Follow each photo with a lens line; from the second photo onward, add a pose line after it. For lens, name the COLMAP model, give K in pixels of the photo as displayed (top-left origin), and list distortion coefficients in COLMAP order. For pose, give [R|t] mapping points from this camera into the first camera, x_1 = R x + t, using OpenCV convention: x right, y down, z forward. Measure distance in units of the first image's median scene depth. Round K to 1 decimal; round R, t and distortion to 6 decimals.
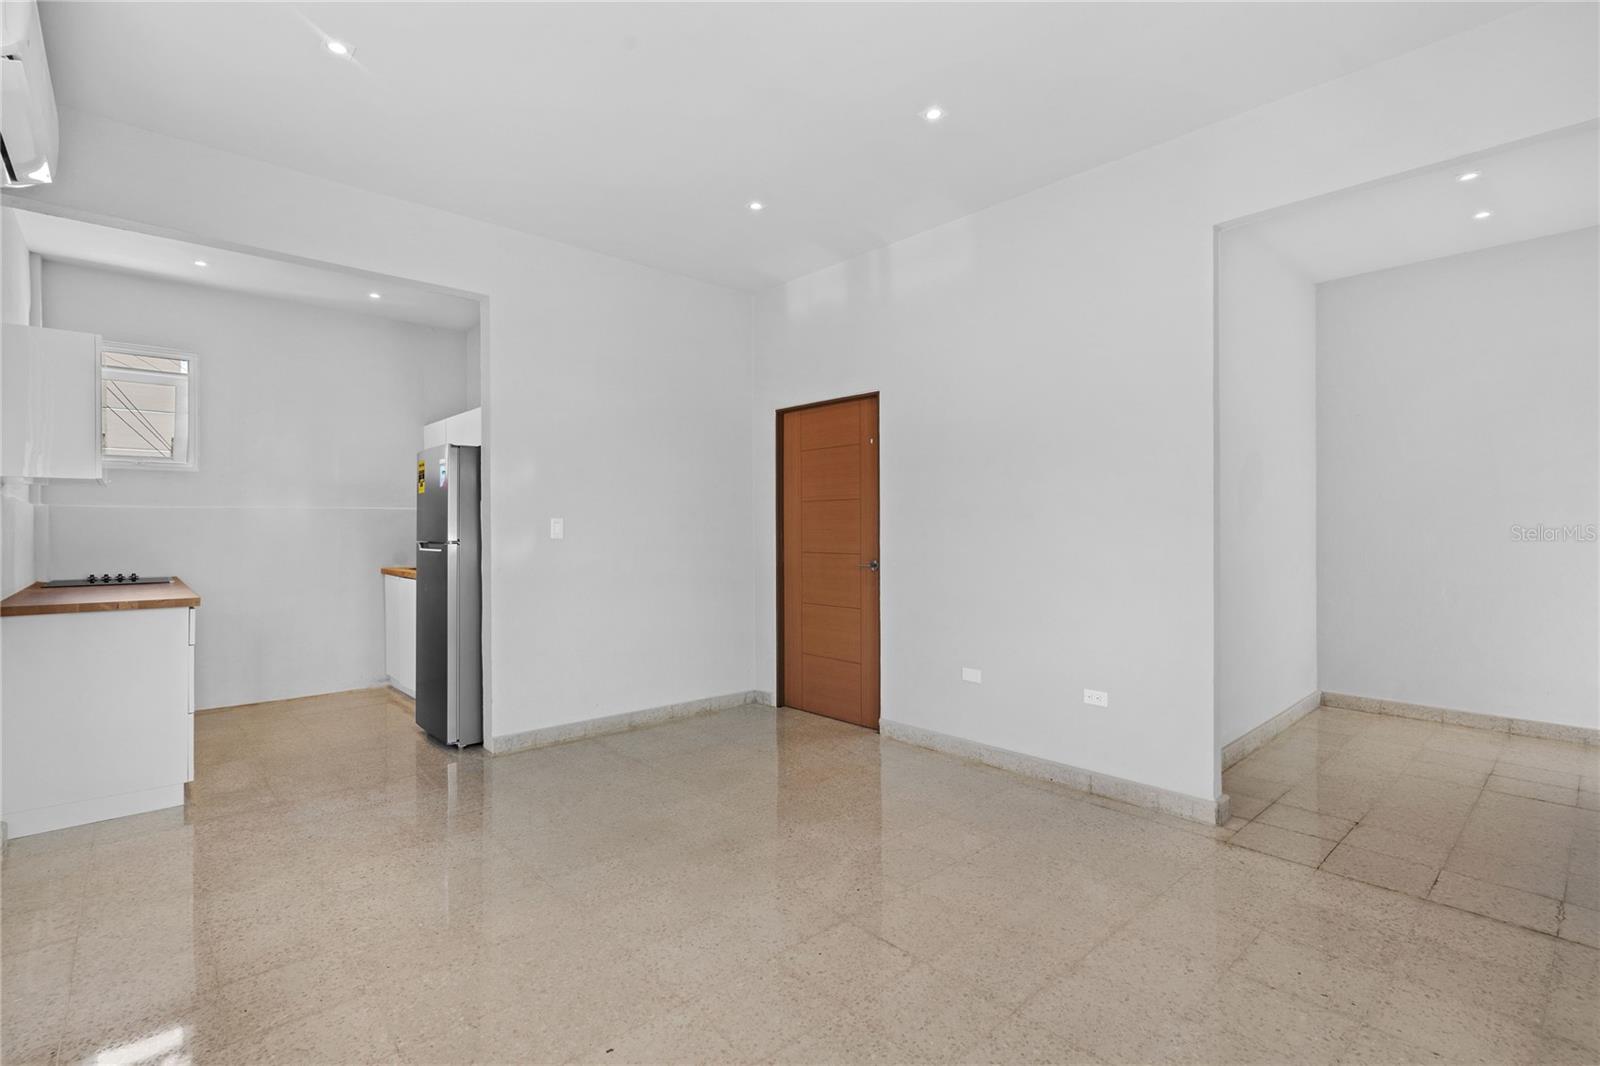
lens RADIAL K [[727.8, 0, 807.4], [0, 727.8, 528.4], [0, 0, 1]] dist [-0.008410, 0.003440]
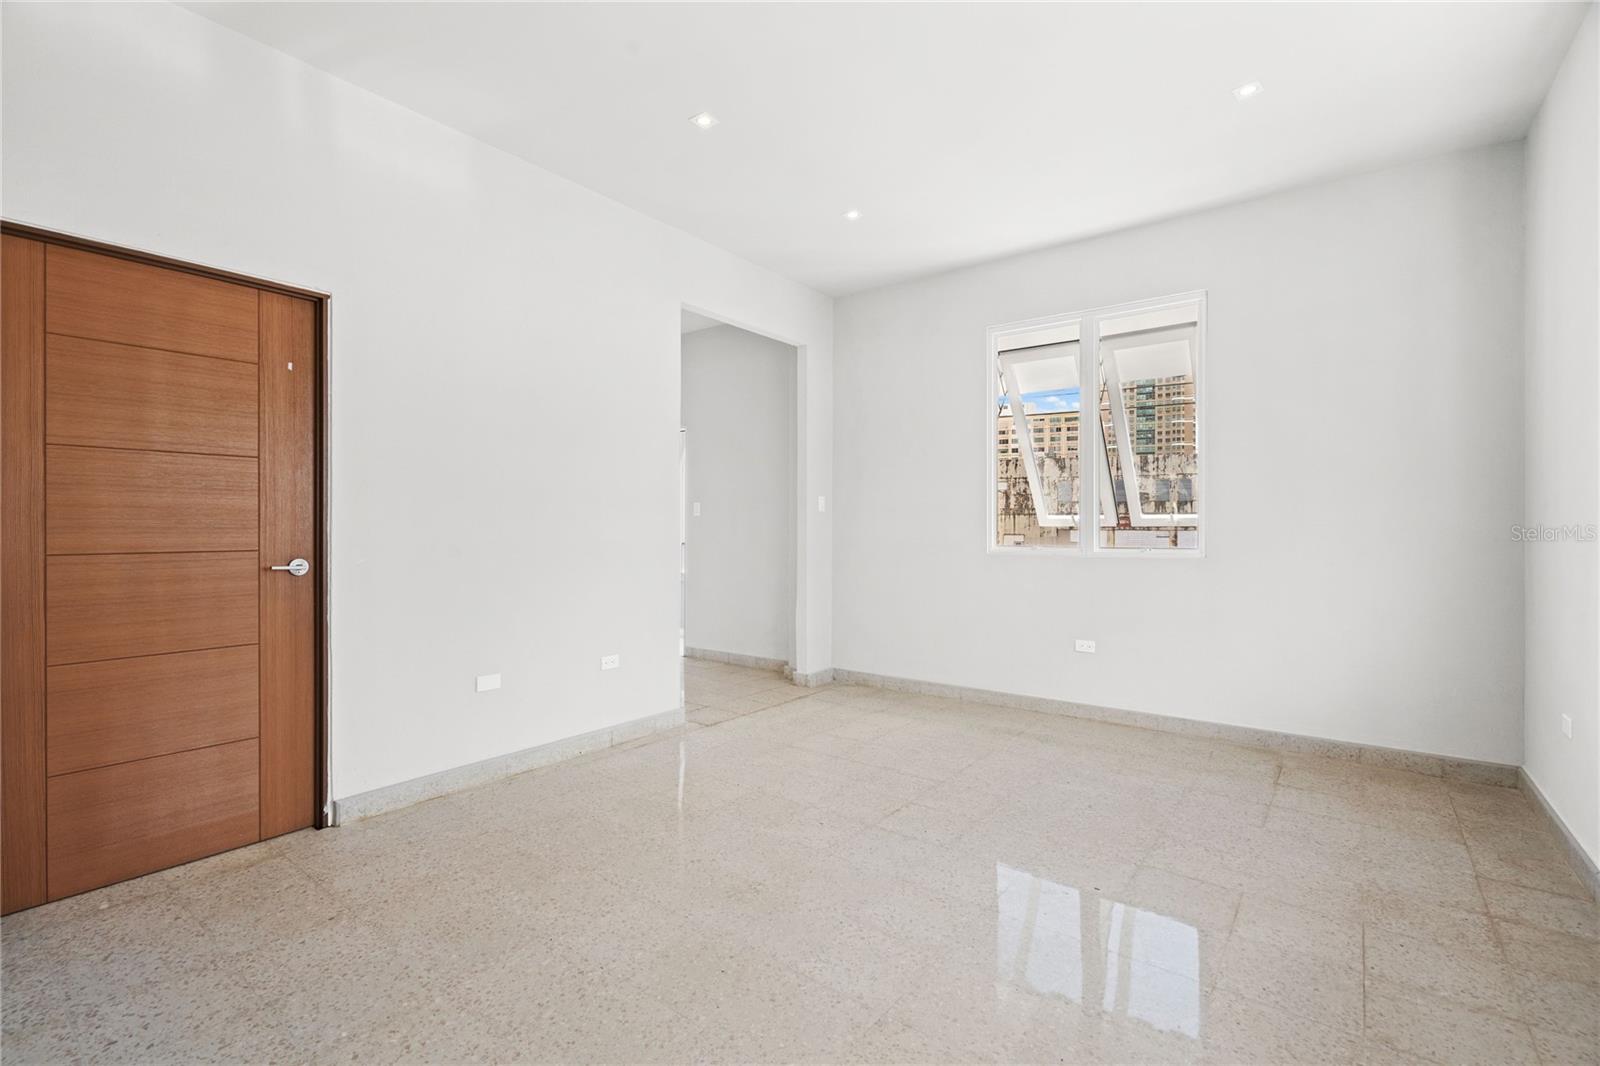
lens RADIAL K [[727.8, 0, 797.6], [0, 727.8, 503.0], [0, 0, 1]] dist [-0.008410, 0.003440]
pose [[-0.165799, 0.031743, 0.985649, -0.629127], [-0.002880, 0.999462, -0.032672, 0.016739], [-0.986155, -0.008256, -0.165619, 0.721292]]
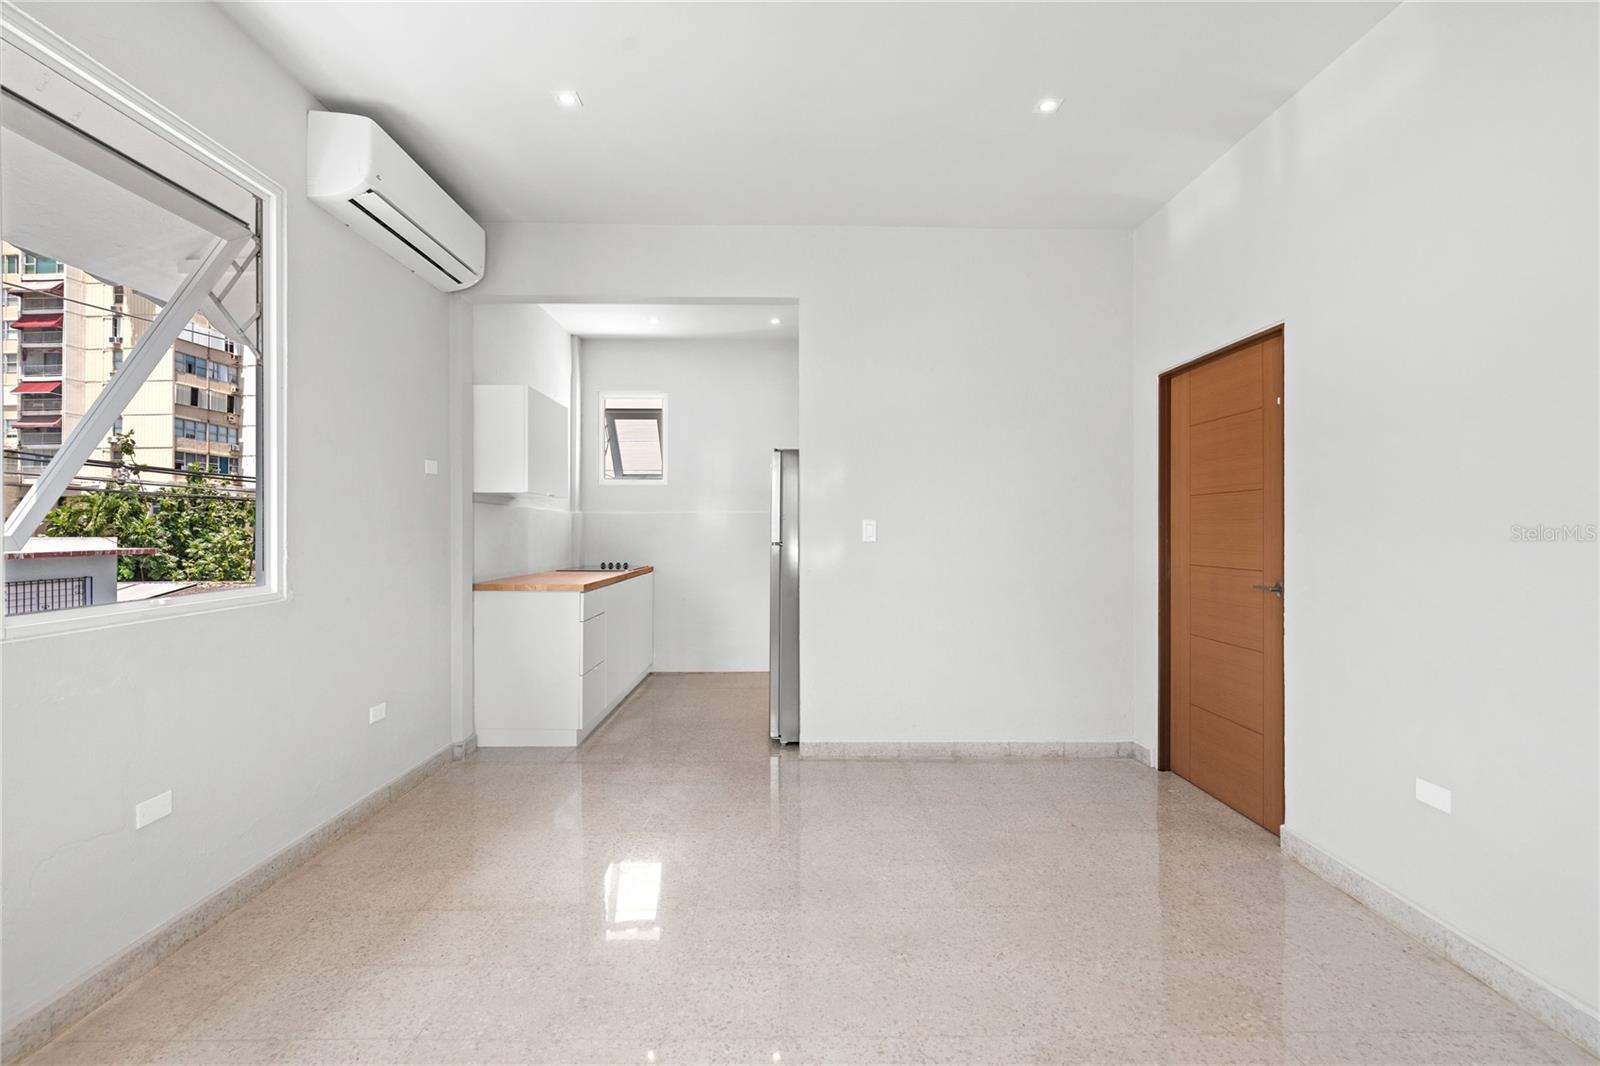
lens RADIAL K [[727.8, 0, 799.4], [0, 727.8, 523.5], [0, 0, 1]] dist [-0.008410, 0.003440]
pose [[0.747126, -0.001564, -0.664680, 0.214434], [-0.002199, 0.999986, -0.004824, -0.004541], [0.664679, 0.005066, 0.747112, 0.232637]]
